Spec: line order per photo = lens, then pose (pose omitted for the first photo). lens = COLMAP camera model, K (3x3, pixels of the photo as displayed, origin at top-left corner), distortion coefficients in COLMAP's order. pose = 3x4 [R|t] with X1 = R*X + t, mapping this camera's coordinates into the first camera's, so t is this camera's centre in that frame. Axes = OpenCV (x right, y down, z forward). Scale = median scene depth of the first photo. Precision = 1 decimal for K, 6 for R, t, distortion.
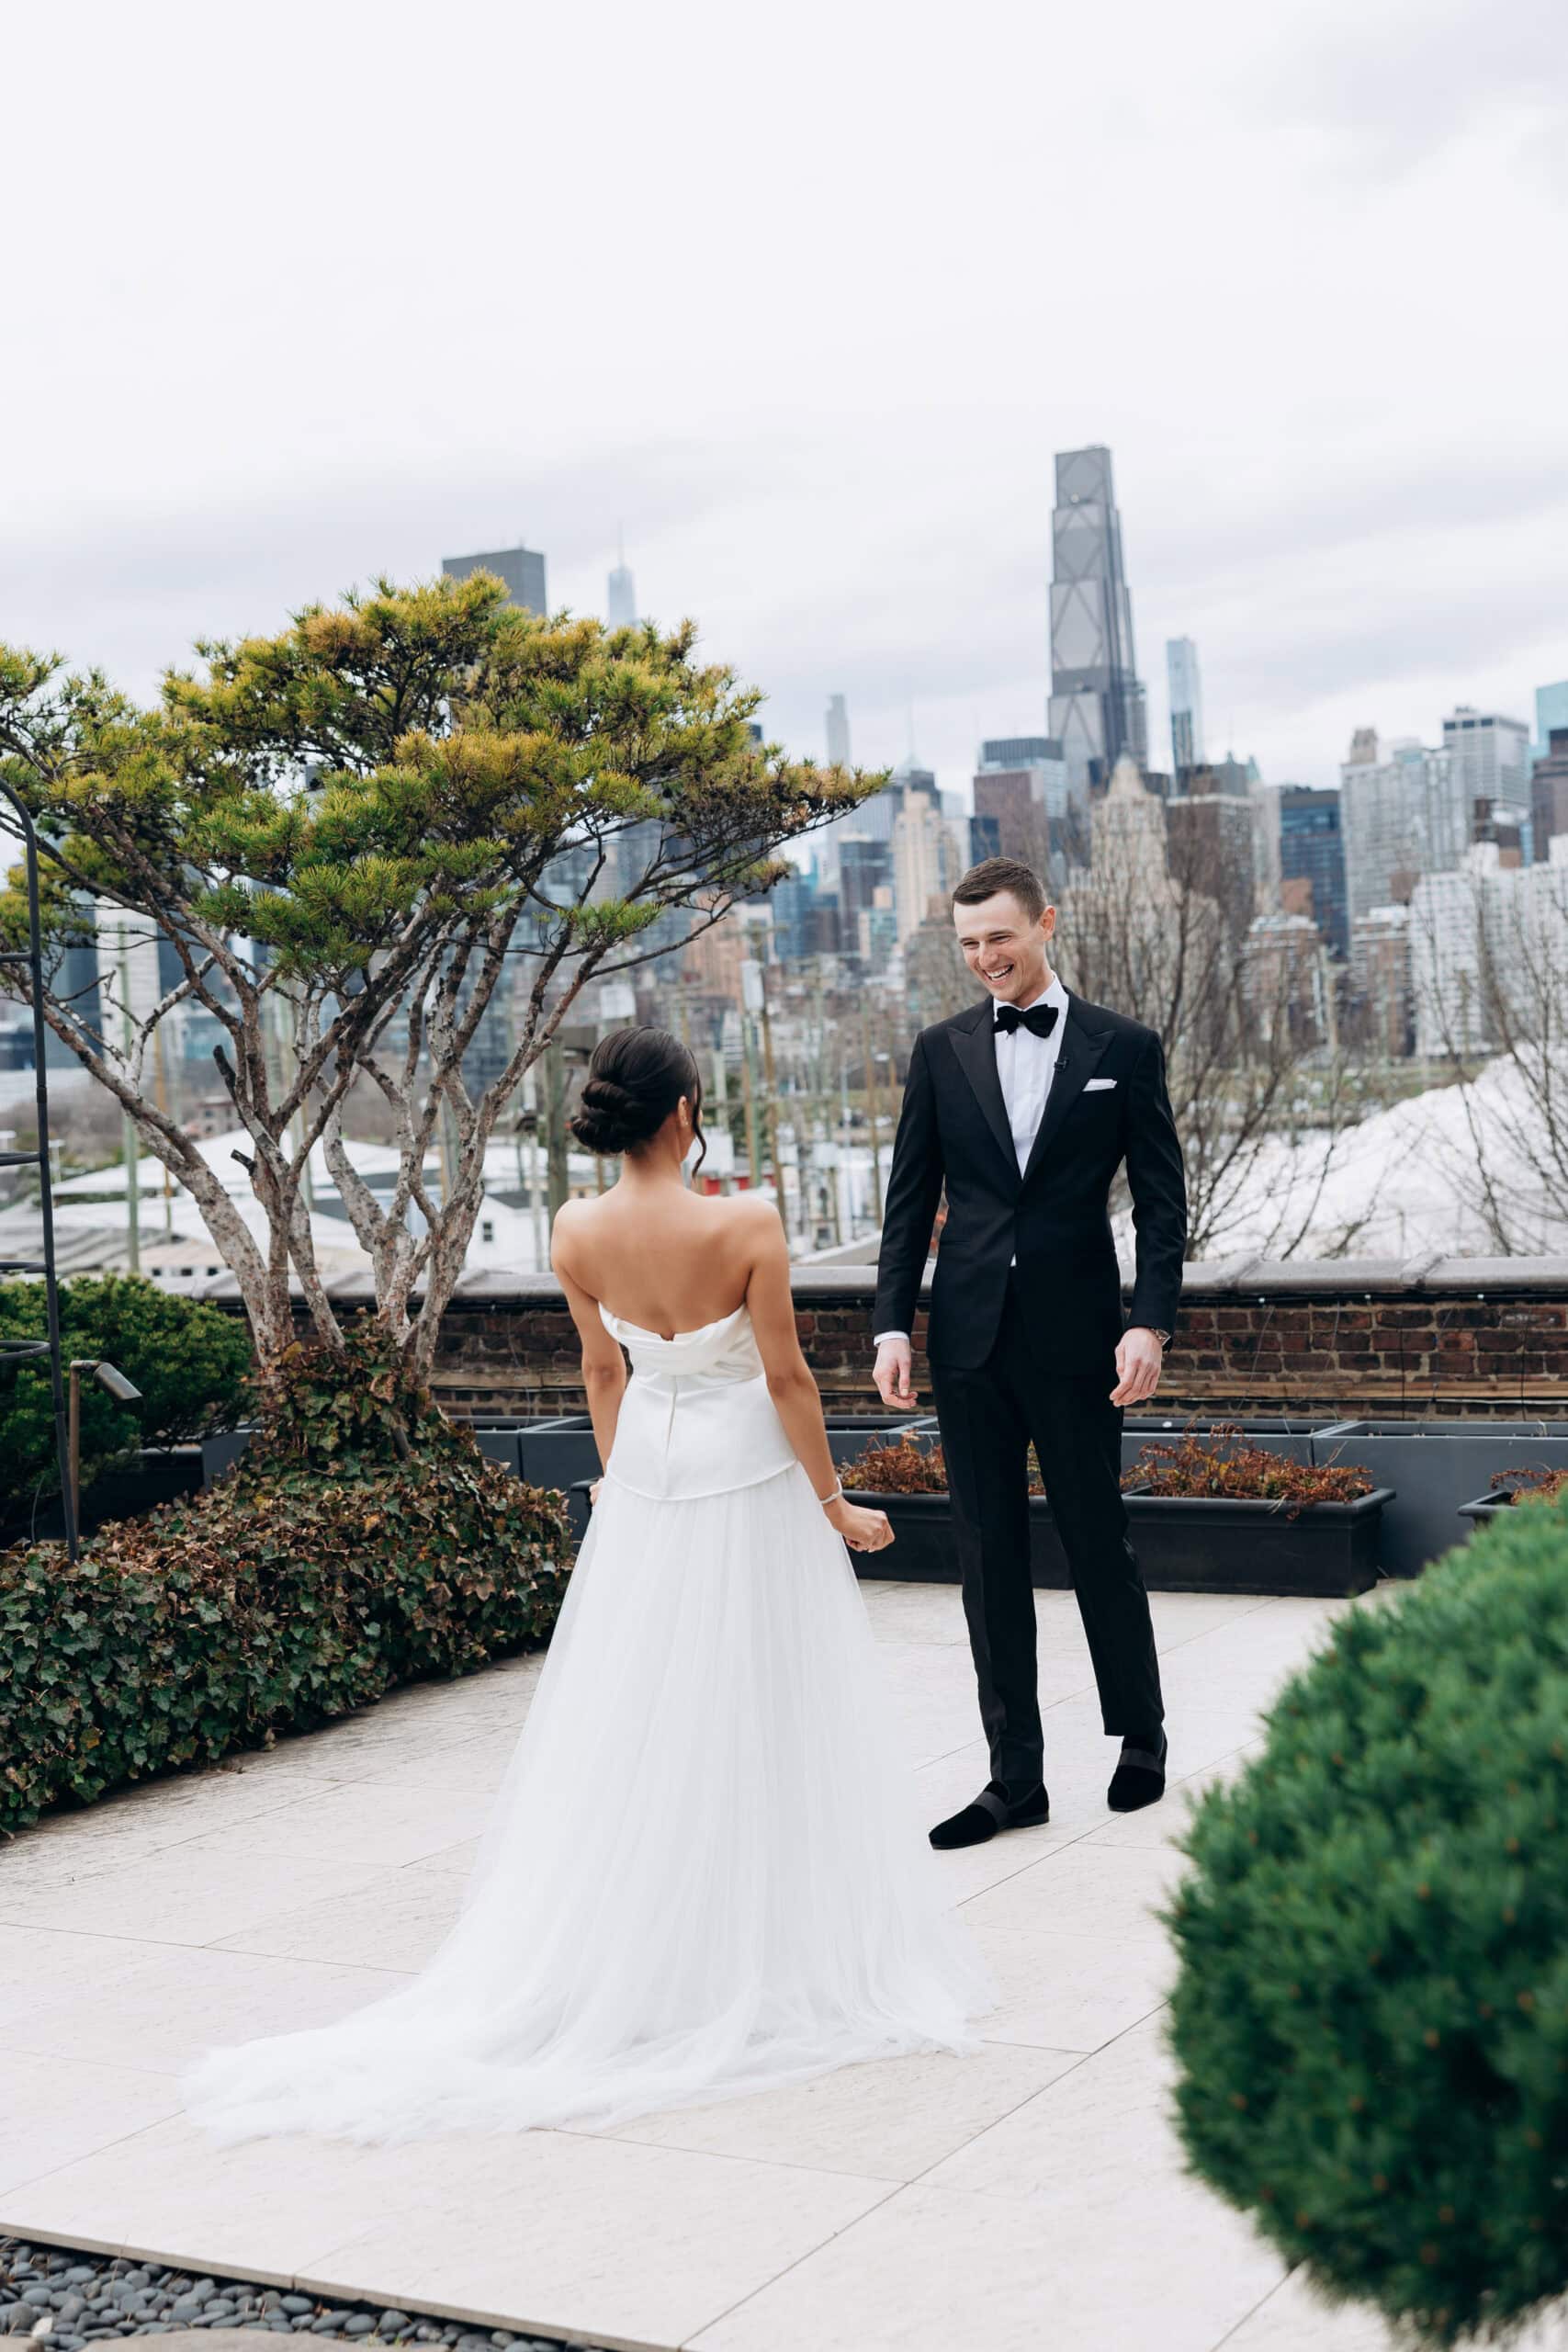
lens RADIAL K [[3103.7, 0, 748.6], [0, 3103.7, 1152.2], [0, 0, 1]] dist [0.005565, 0.000000]
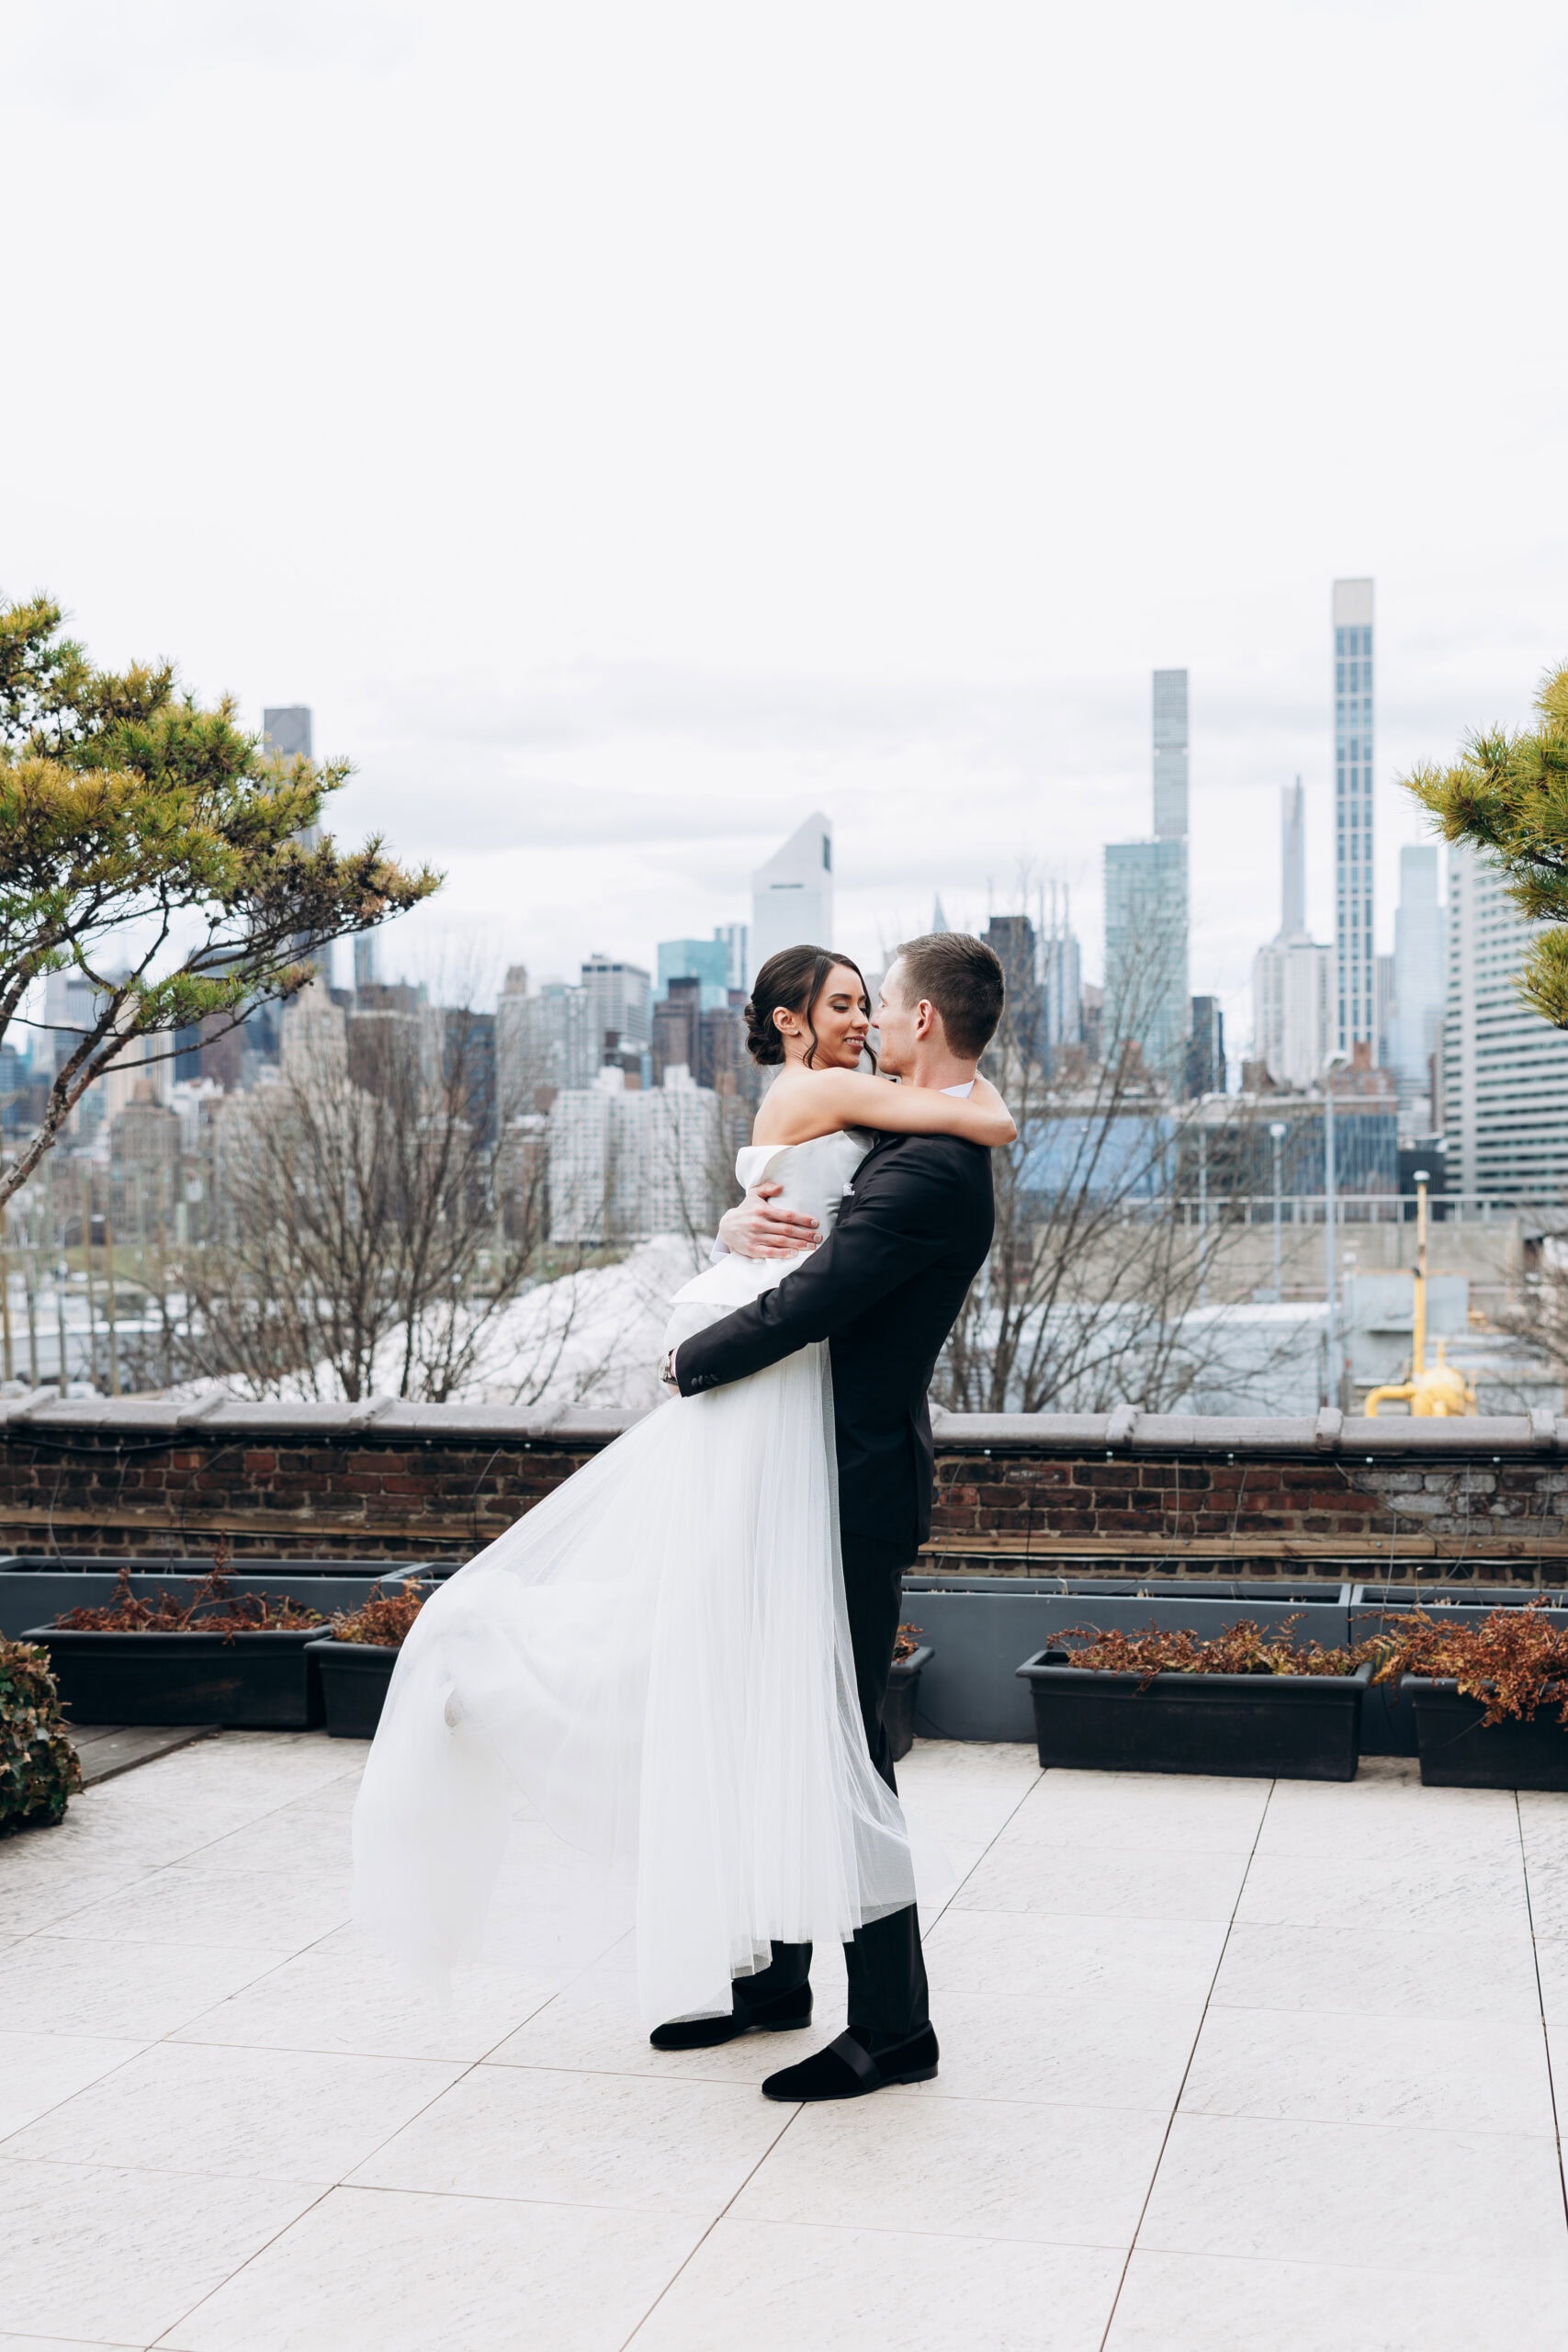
lens RADIAL K [[2647.5, 0, 778.7], [0, 2647.5, 1234.2], [0, 0, 1]] dist [0.013700, 0.000000]
pose [[0.953583, 0.049708, 0.297001, -0.095718], [-0.040442, 0.998487, -0.037266, 0.011825], [-0.298404, 0.023525, 0.954150, 0.219972]]
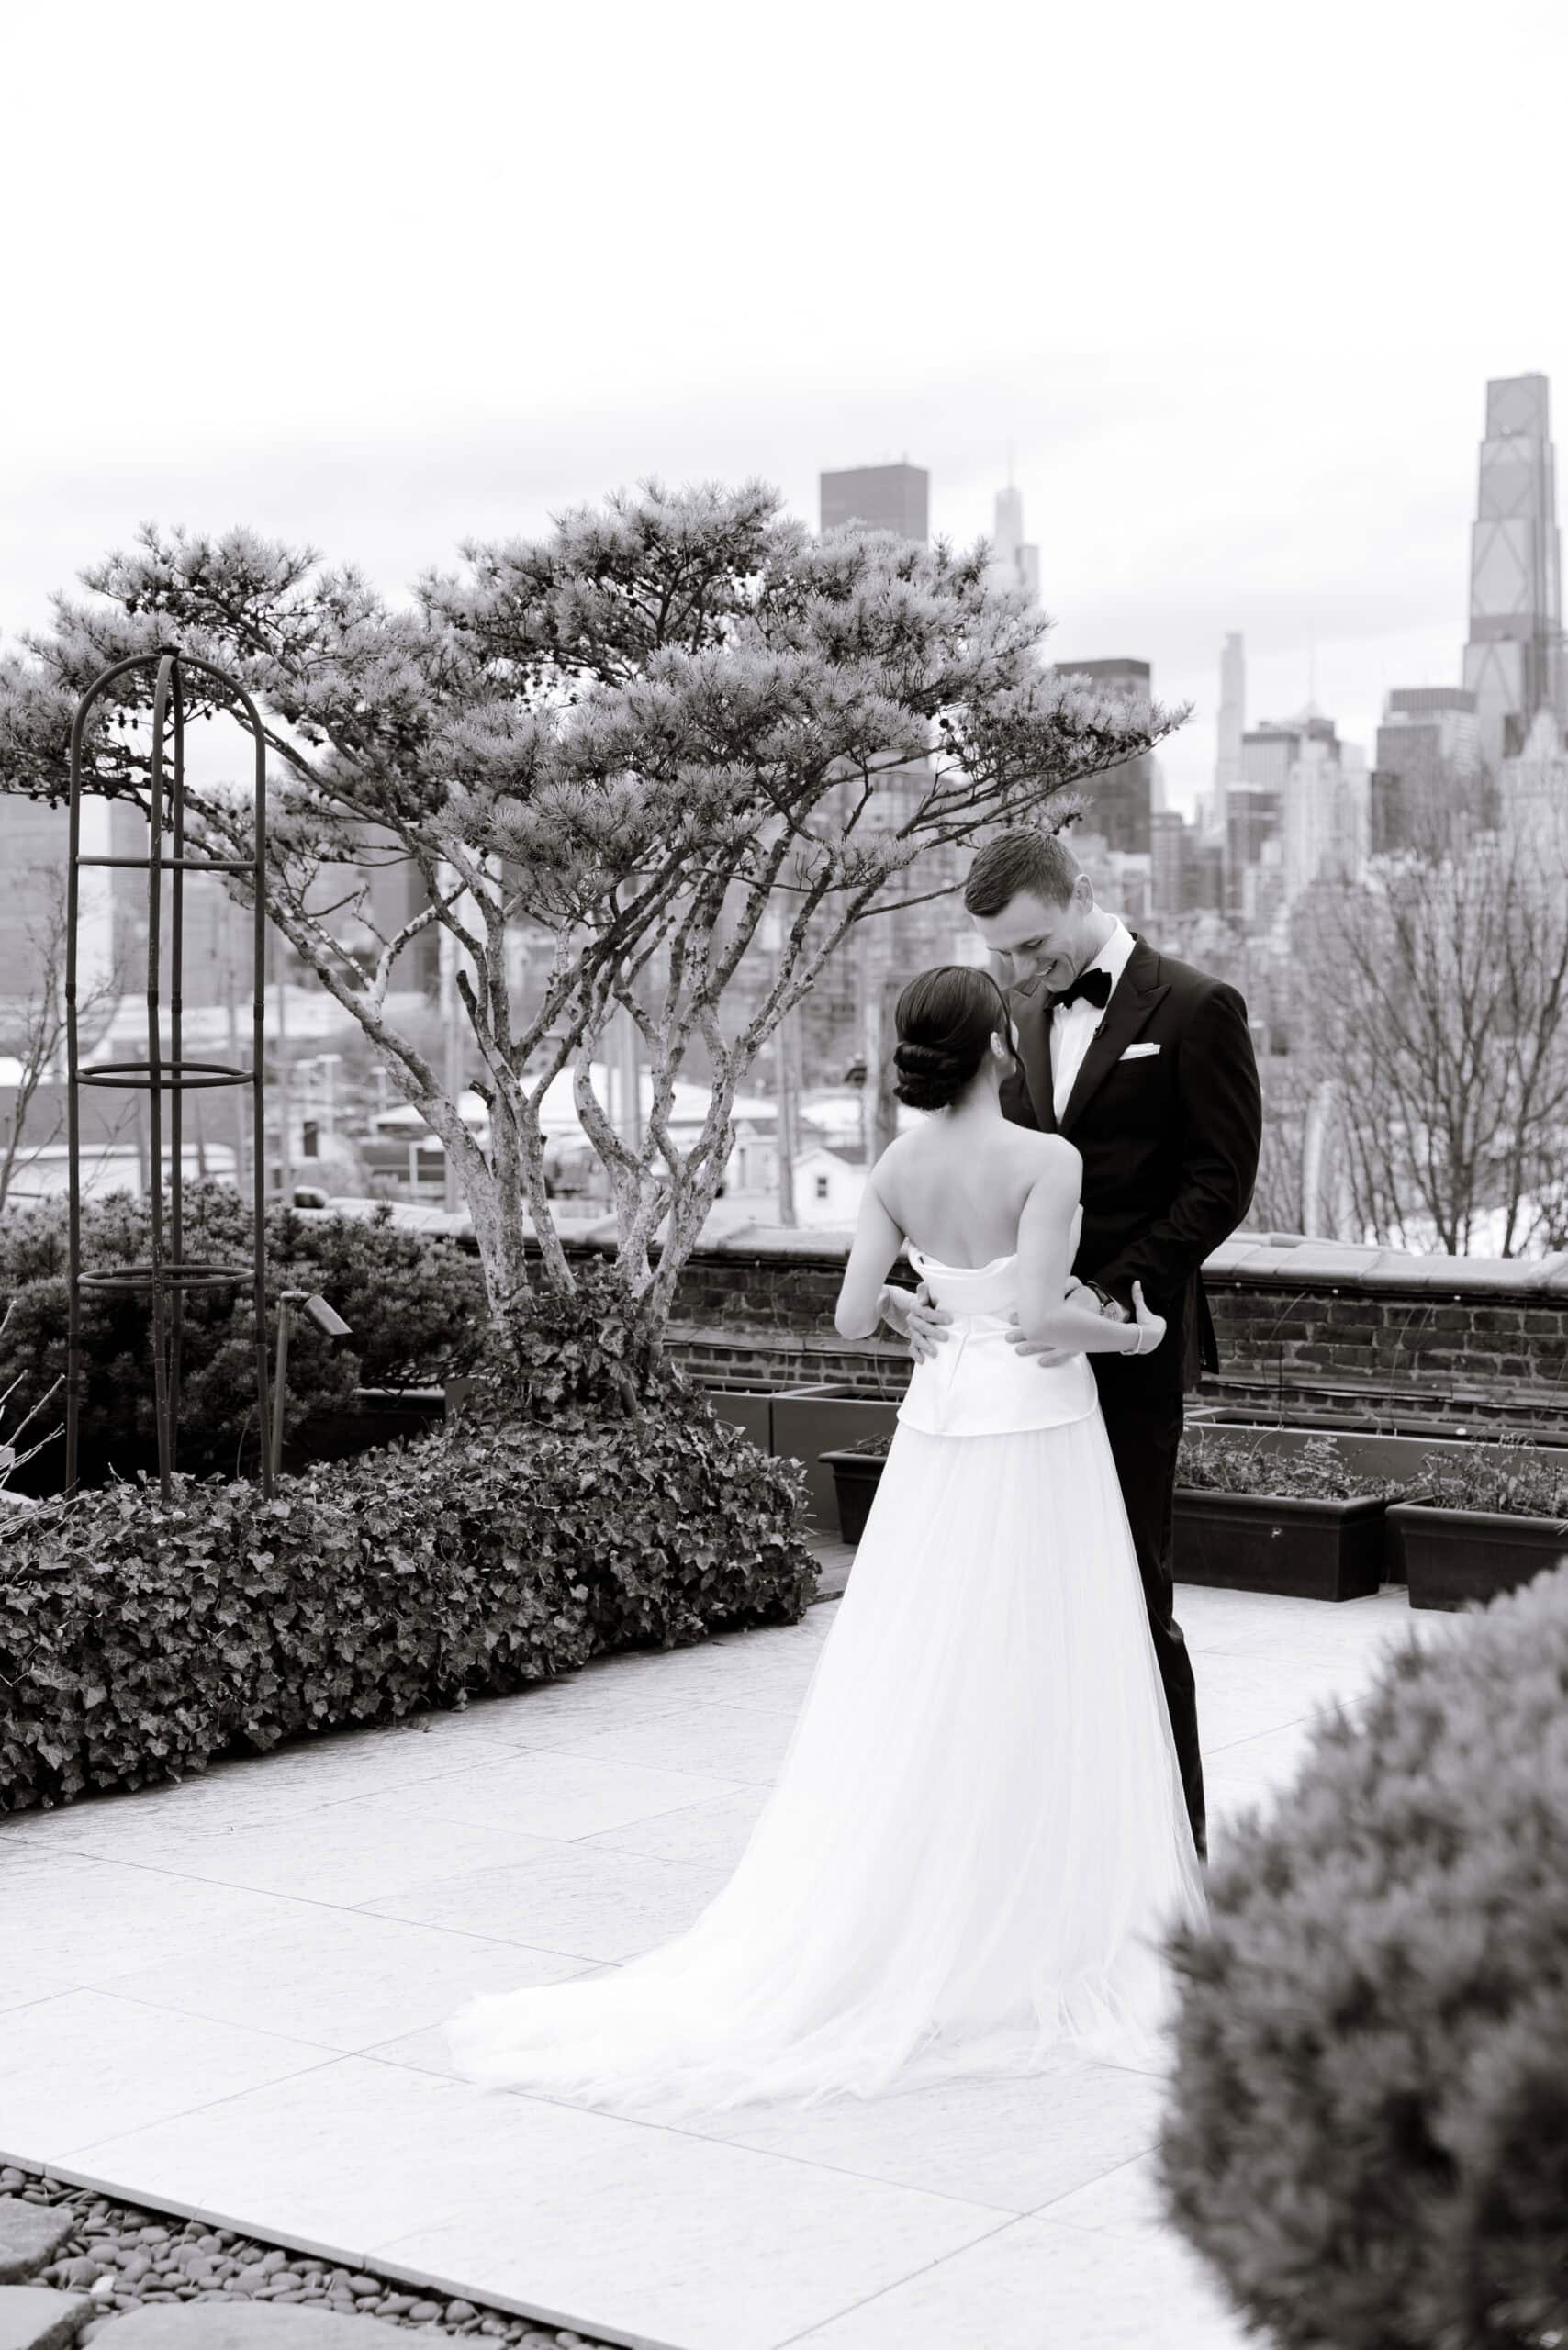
lens RADIAL K [[3295.9, 0, 788.4], [0, 3295.9, 1178.3], [0, 0, 1]] dist [0.009970, 0.000000]
pose [[0.993710, 0.056070, -0.096938, 0.030288], [-0.054049, 0.998265, 0.023353, 0.000312], [0.098079, -0.017967, 0.995016, 0.004736]]
